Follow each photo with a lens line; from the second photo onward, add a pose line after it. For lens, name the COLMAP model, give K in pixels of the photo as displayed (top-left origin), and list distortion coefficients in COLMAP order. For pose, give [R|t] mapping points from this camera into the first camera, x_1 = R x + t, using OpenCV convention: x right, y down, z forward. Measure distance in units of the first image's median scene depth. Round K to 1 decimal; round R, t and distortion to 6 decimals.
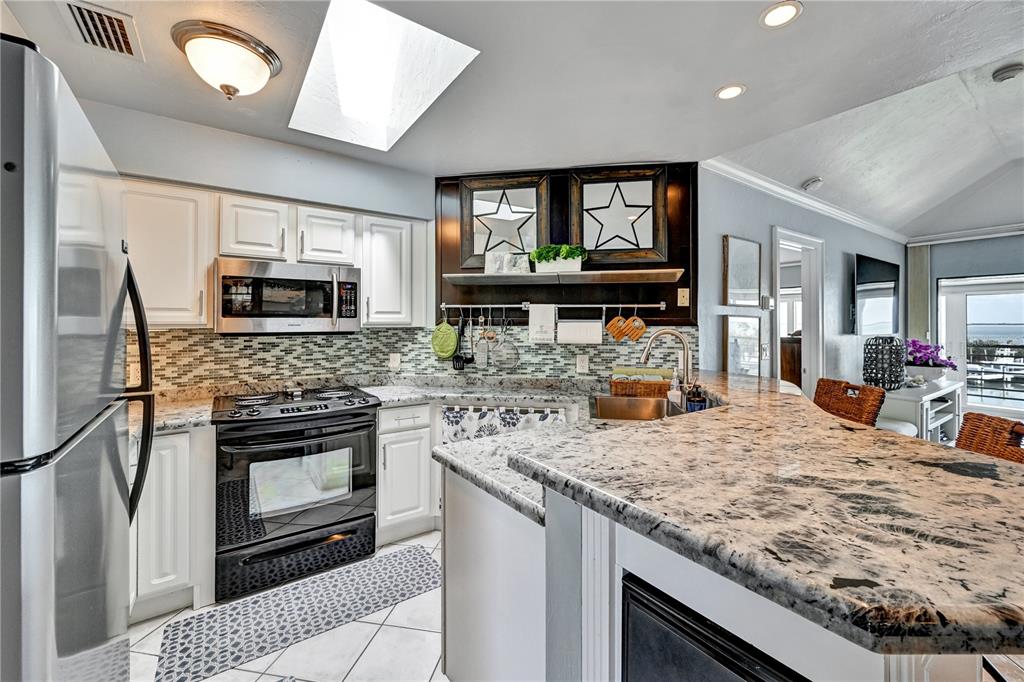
lens RADIAL K [[418.8, 0, 516.0], [0, 418.8, 320.7], [0, 0, 1]] dist [0.001091, 0.000539]
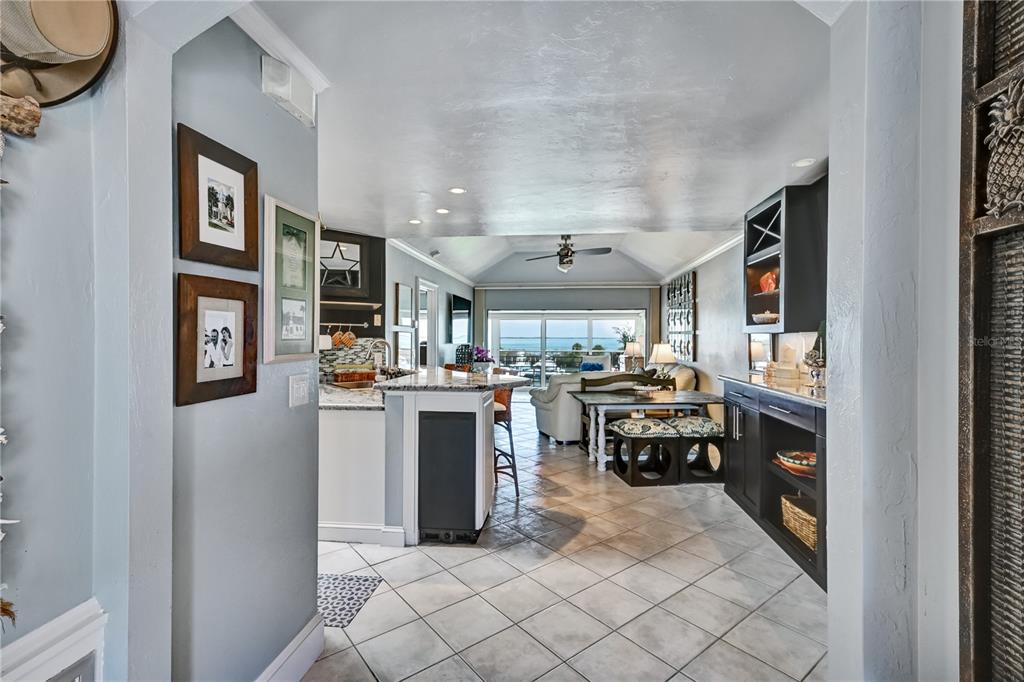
lens RADIAL K [[488.0, 0, 512.0], [0, 488.0, 341.0], [0, 0, 1]] dist [0.012164, 0.000210]
pose [[0.669071, -0.003308, 0.743191, -0.655800], [-0.007958, 0.999901, 0.011615, -0.001334], [-0.743156, -0.013685, 0.668978, -0.653851]]
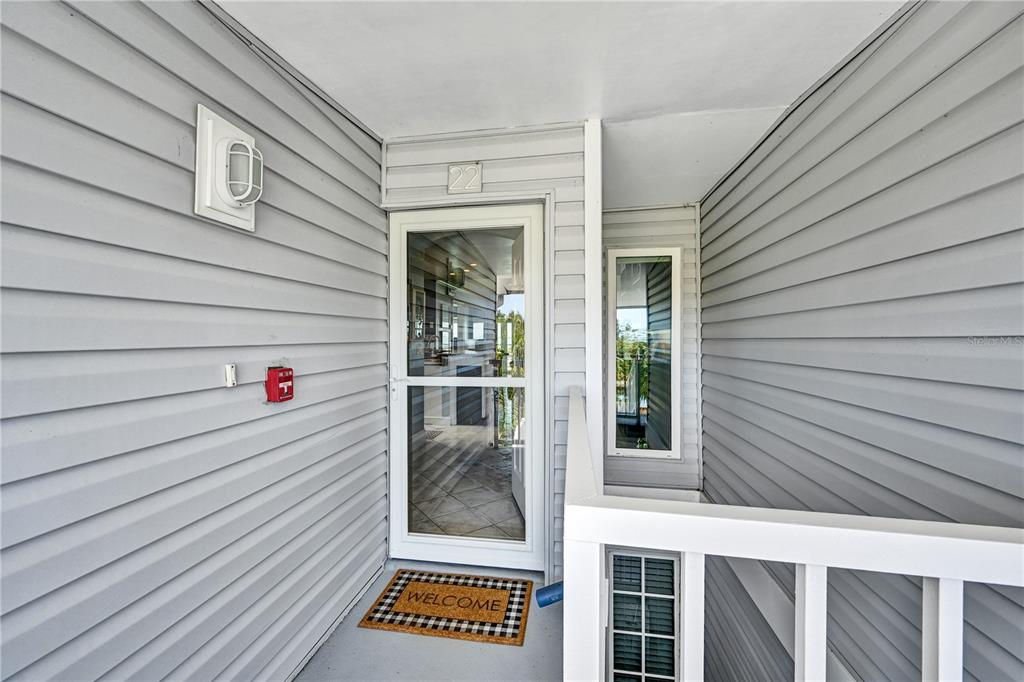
lens RADIAL K [[409.8, 0, 512.0], [0, 409.8, 341.0], [0, 0, 1]] dist [0.000972, 0.000137]
pose [[0.693878, -0.007398, 0.720055, -1.266306], [-0.001002, 0.999936, 0.011240, 0.024835], [-0.720092, -0.008521, 0.693826, -1.392913]]
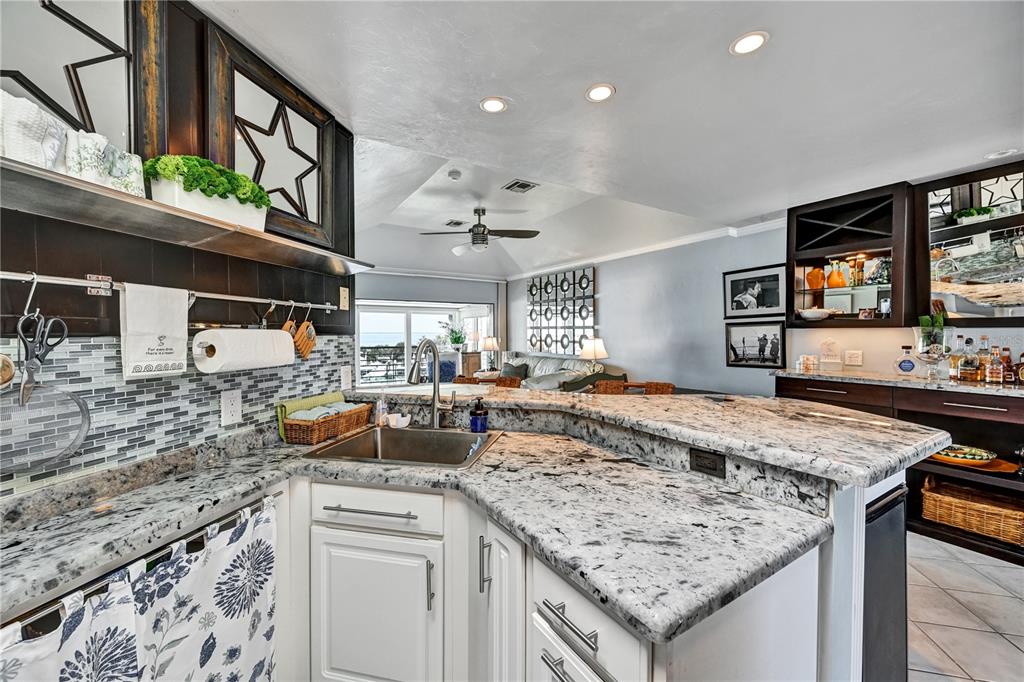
lens RADIAL K [[409.8, 0, 512.0], [0, 409.8, 341.0], [0, 0, 1]] dist [0.000972, 0.000137]
pose [[0.051875, -0.021376, 0.998425, -0.351009], [-0.009893, 0.999711, 0.021917, 0.003894], [-0.998605, -0.011014, 0.051649, 0.637680]]
